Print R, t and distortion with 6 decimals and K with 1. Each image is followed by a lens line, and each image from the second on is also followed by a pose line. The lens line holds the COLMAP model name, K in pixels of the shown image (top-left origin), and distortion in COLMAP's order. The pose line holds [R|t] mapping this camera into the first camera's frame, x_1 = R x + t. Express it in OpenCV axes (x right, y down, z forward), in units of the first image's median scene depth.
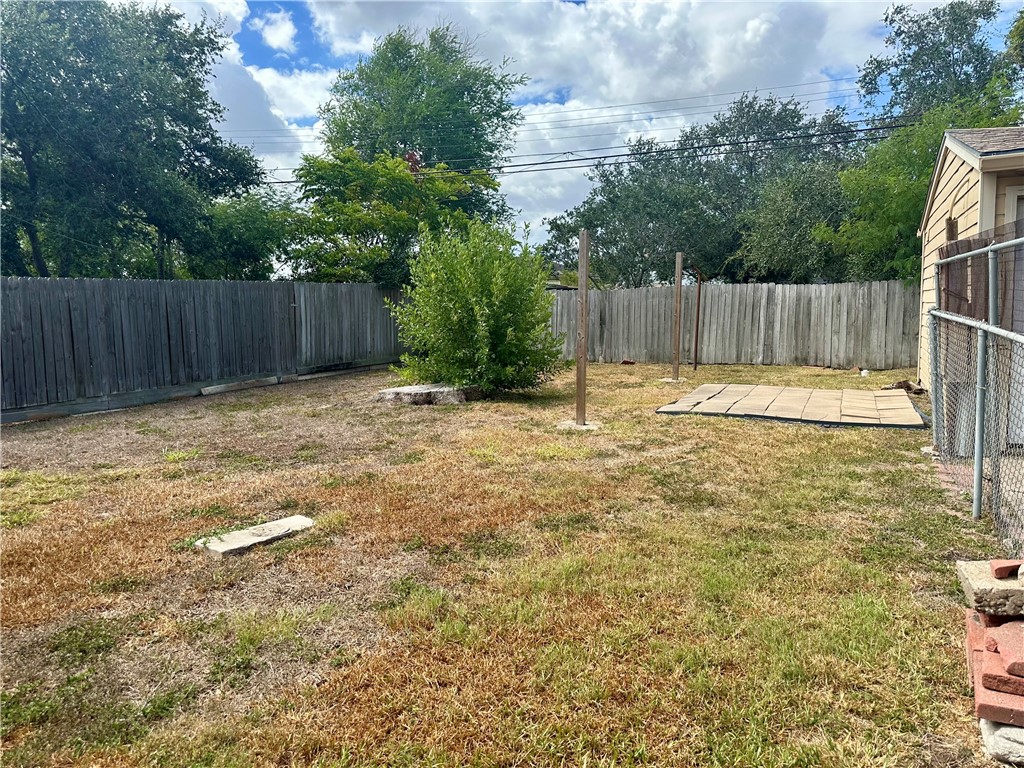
lens RADIAL K [[717.4, 0, 514.8], [0, 717.4, 389.2], [0, 0, 1]] dist [0.085893, -0.112982]
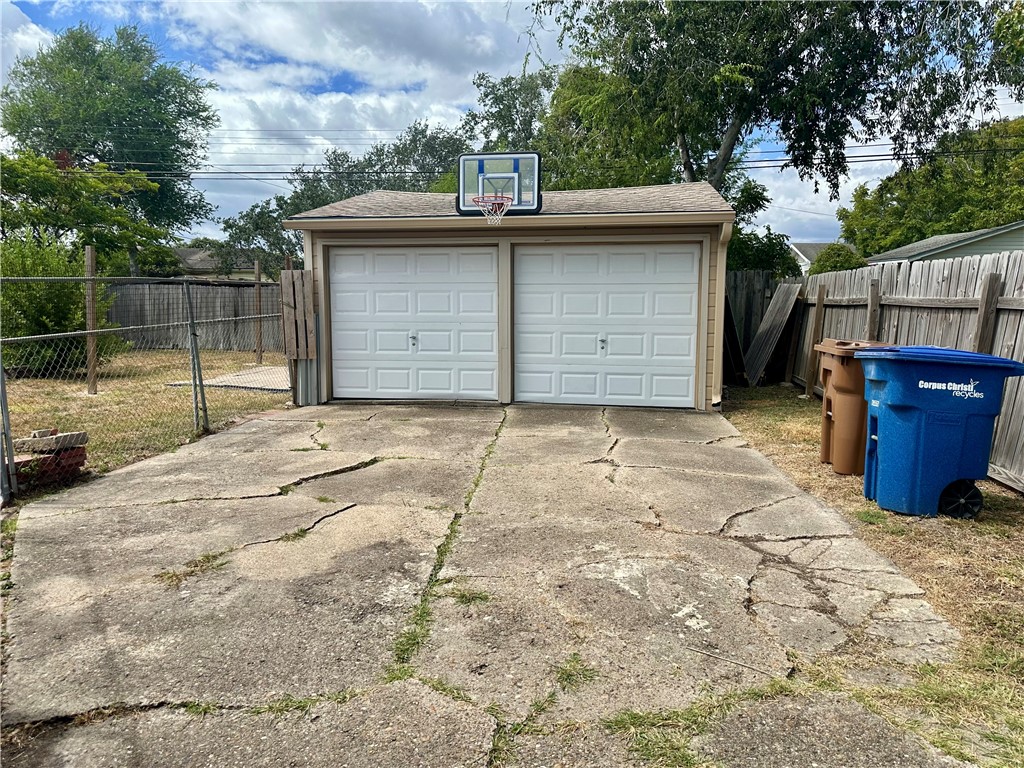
lens RADIAL K [[728.0, 0, 512.0], [0, 728.0, 384.0], [0, 0, 1]] dist [-0.004957, -0.002546]
pose [[0.961952, 0.002620, 0.273205, 0.240291], [-0.002812, 0.999996, 0.000313, 0.014543], [-0.273203, -0.001070, 0.961956, -0.241671]]
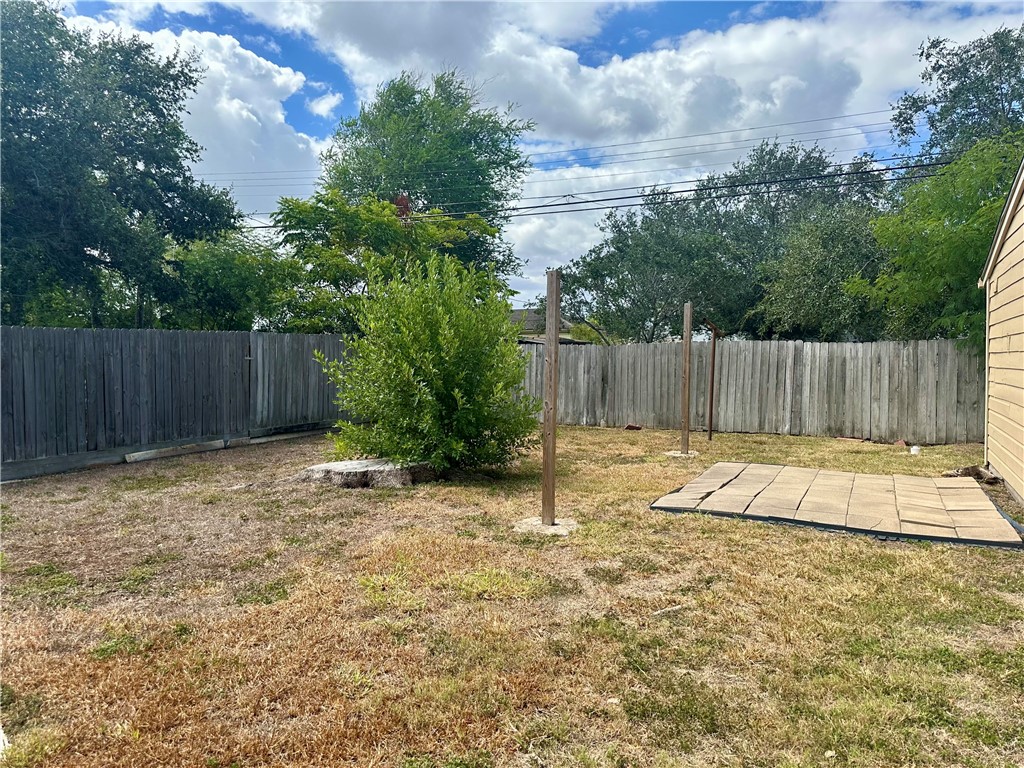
lens RADIAL K [[720.2, 0, 512.0], [0, 720.2, 384.0], [0, 0, 1]] dist [0.069347, -0.082281]
pose [[0.999344, 0.014671, -0.033098, 0.039068], [-0.017254, 0.996711, -0.079186, -0.018537], [0.031827, 0.079705, 0.996310, 0.119997]]
